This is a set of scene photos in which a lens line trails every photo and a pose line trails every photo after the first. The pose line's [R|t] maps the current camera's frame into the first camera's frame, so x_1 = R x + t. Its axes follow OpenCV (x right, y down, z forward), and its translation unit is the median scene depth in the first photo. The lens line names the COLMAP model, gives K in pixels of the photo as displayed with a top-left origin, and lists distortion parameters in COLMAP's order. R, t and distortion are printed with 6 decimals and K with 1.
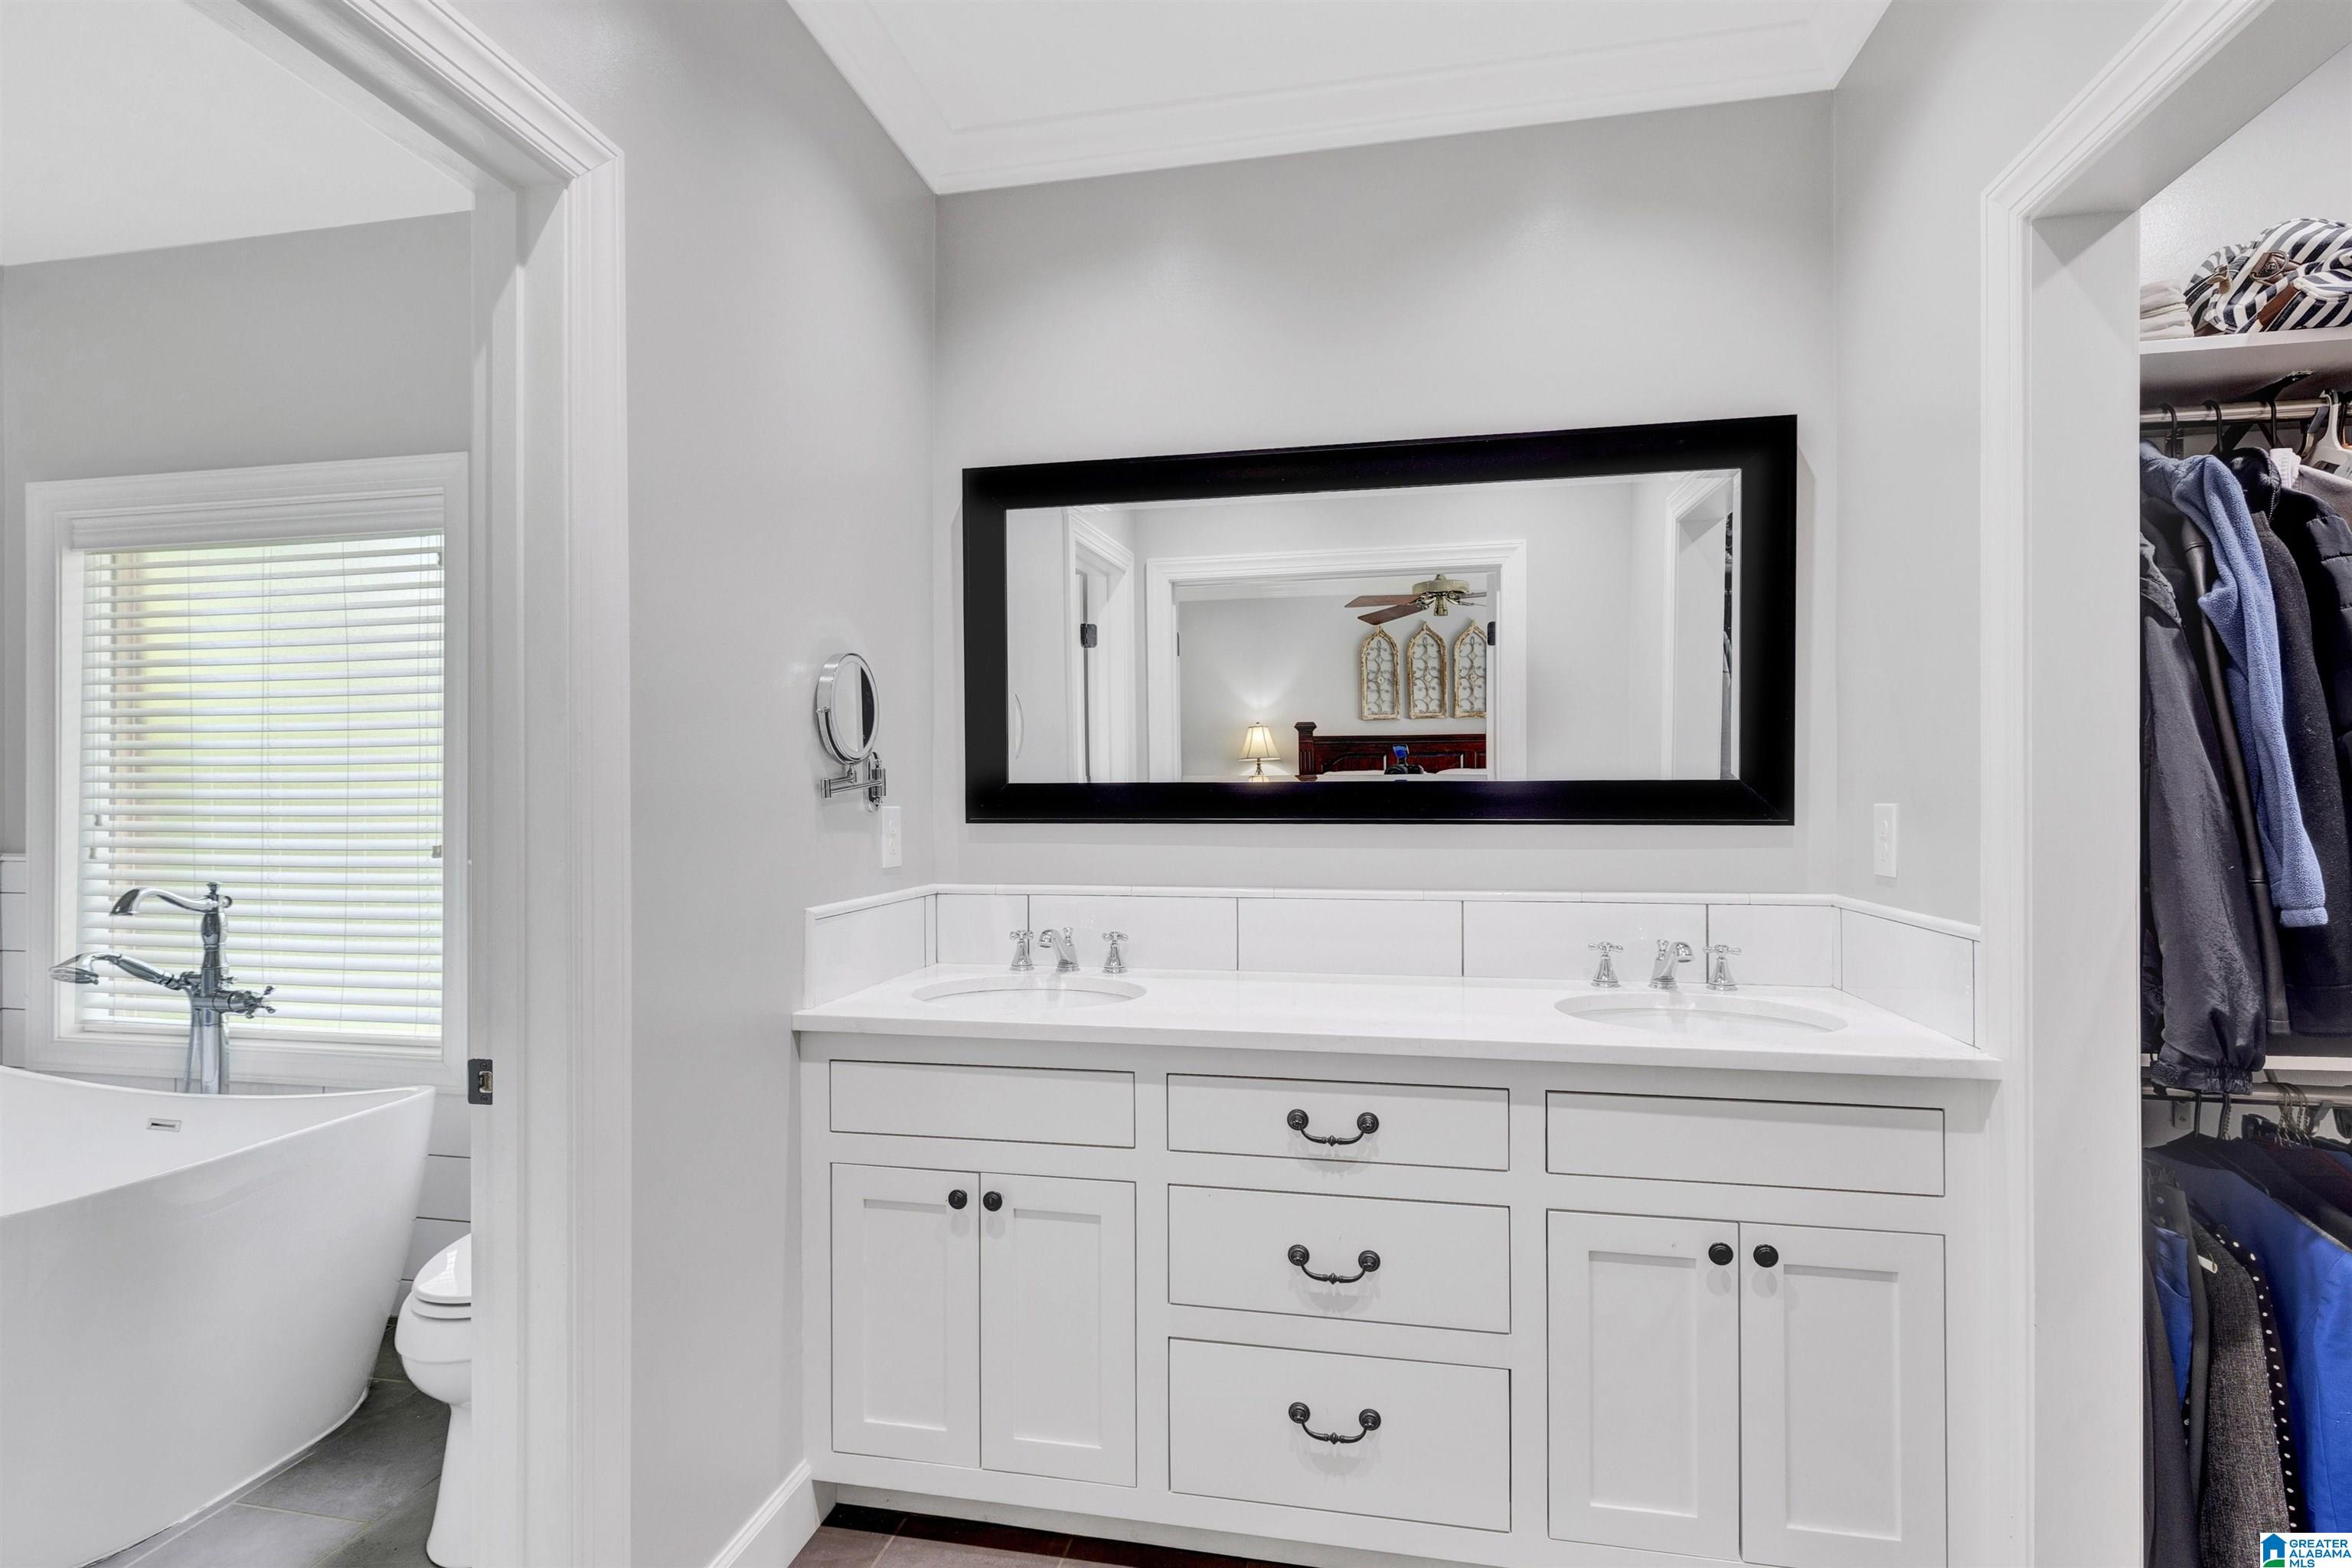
lens RADIAL K [[1052.0, 0, 1172.6], [0, 1052.0, 780.8], [0, 0, 1]] dist [0.000115, 0.001394]
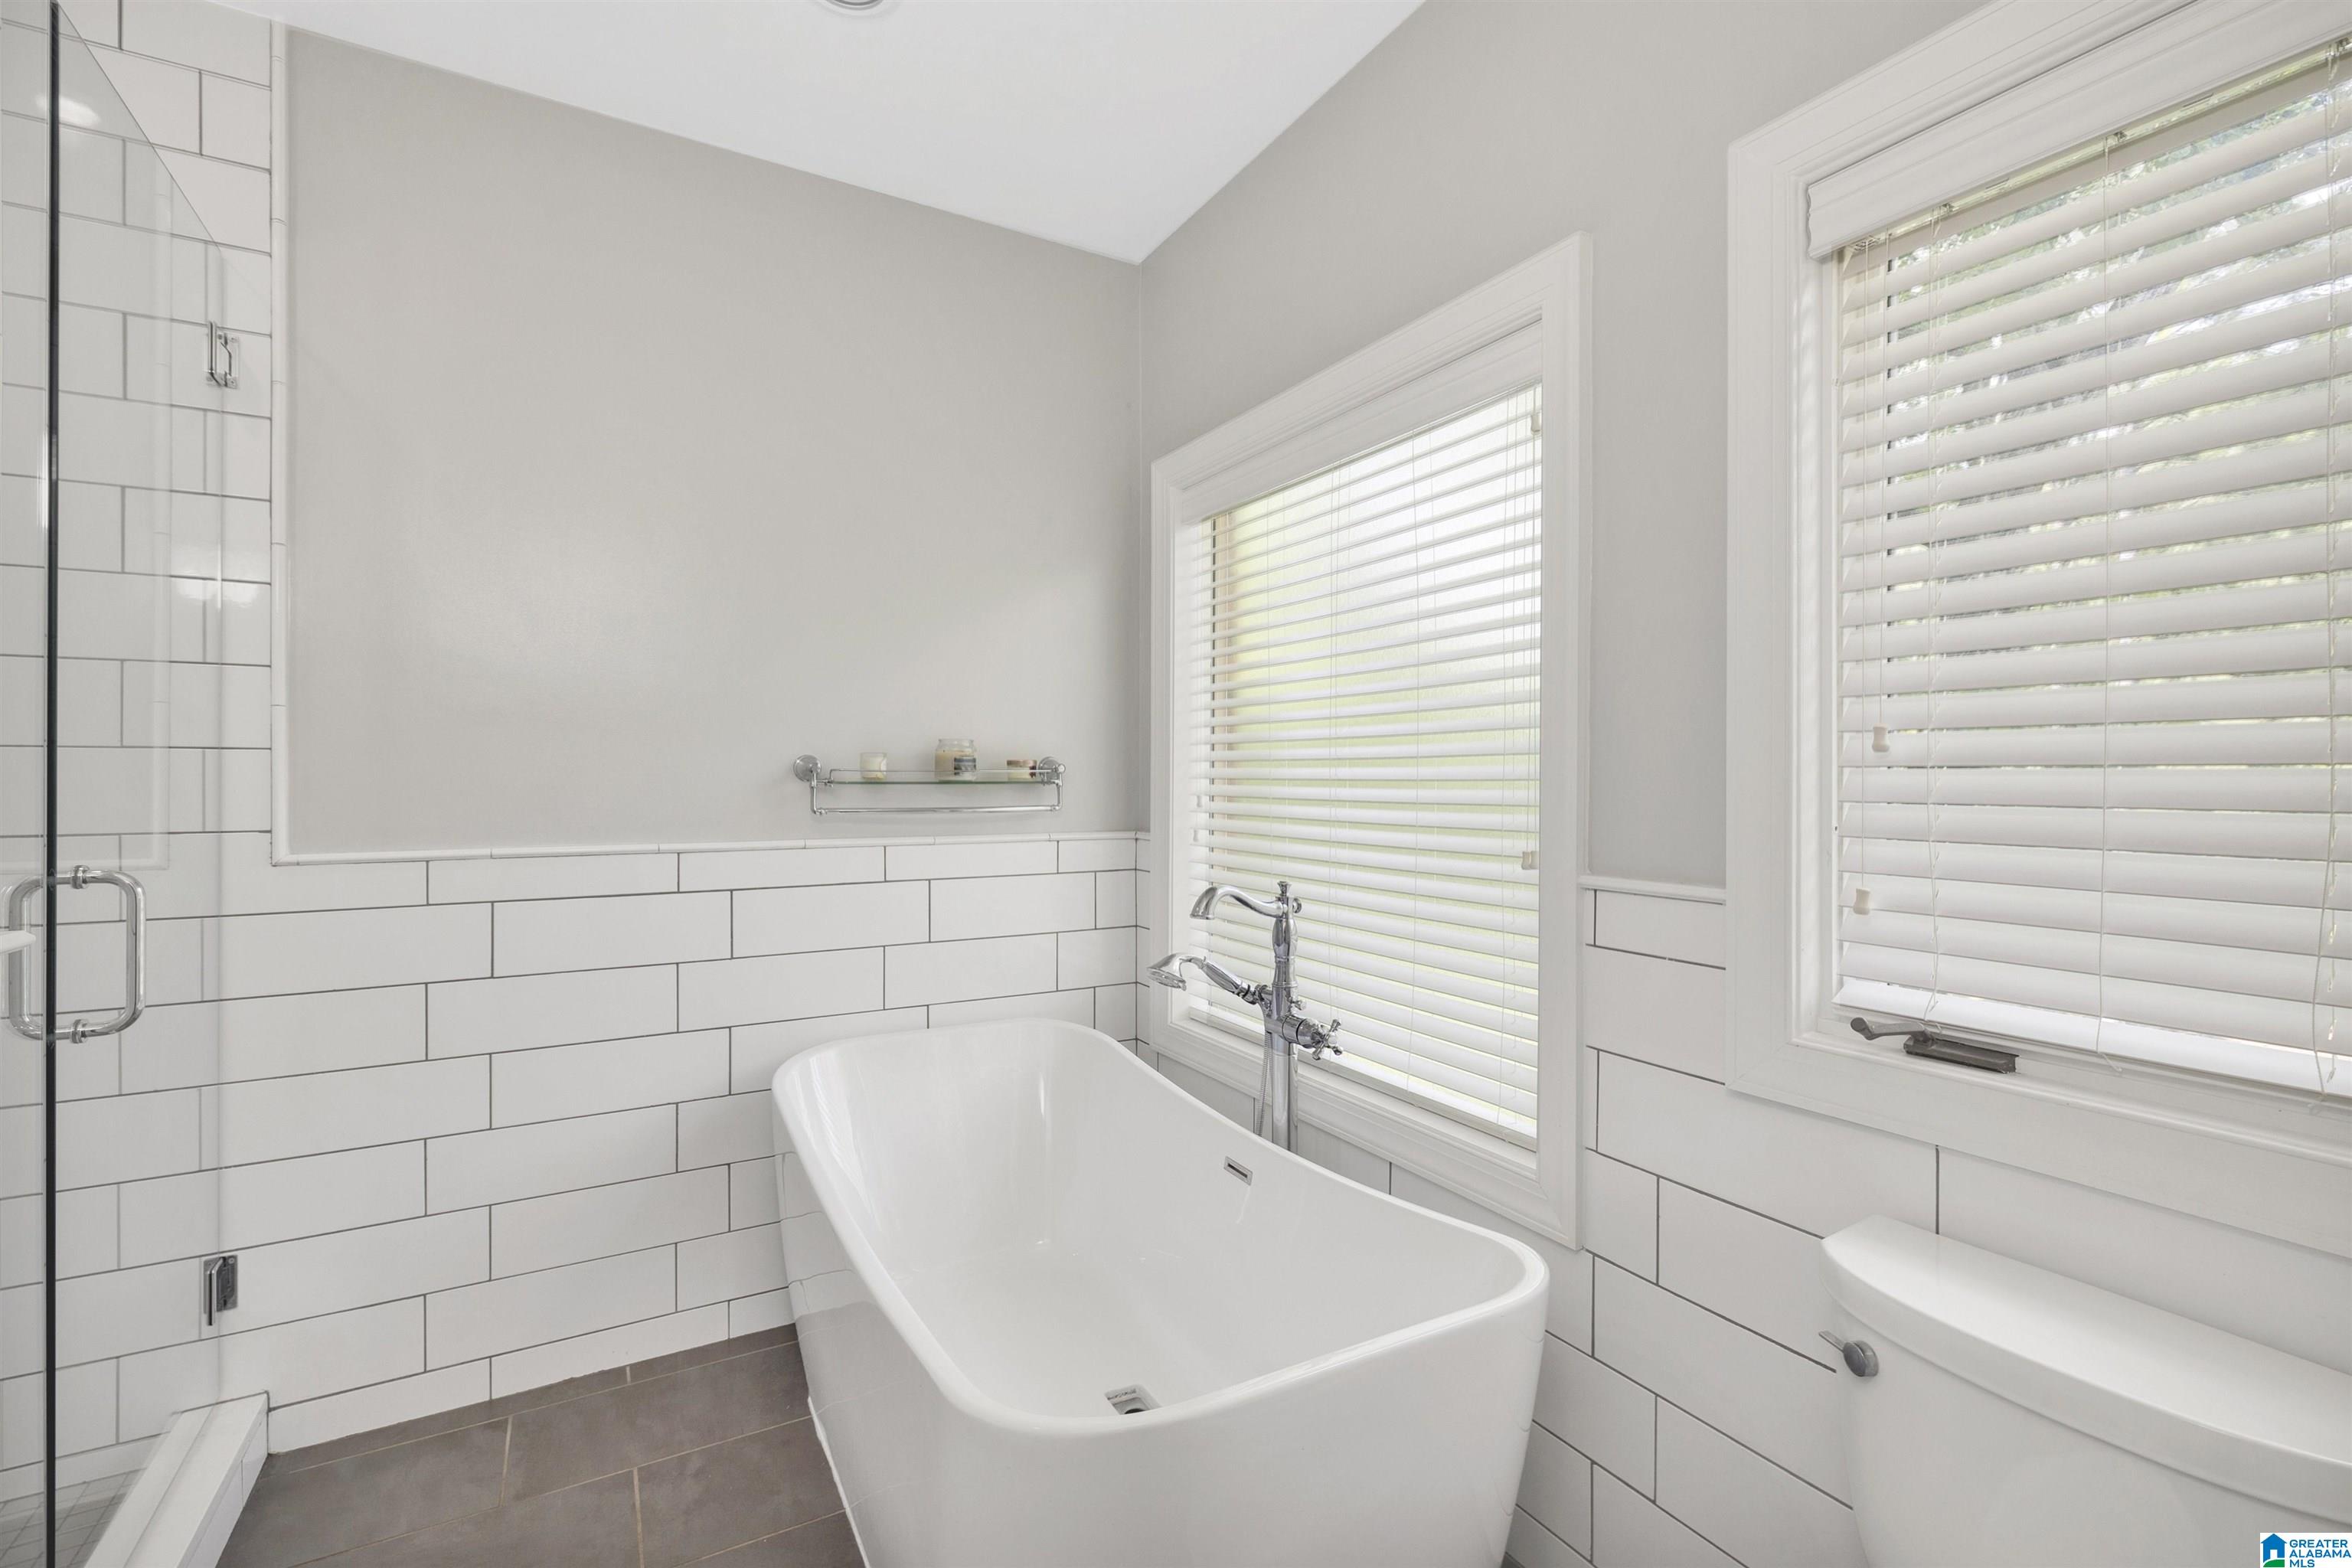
lens RADIAL K [[1052.0, 0, 1172.6], [0, 1052.0, 780.8], [0, 0, 1]] dist [0.000115, 0.001394]
pose [[0.651329, 0.006992, -0.758763, -0.345130], [-0.002977, 0.999973, 0.006659, 0.012866], [0.758790, -0.002078, 0.651332, 0.399285]]
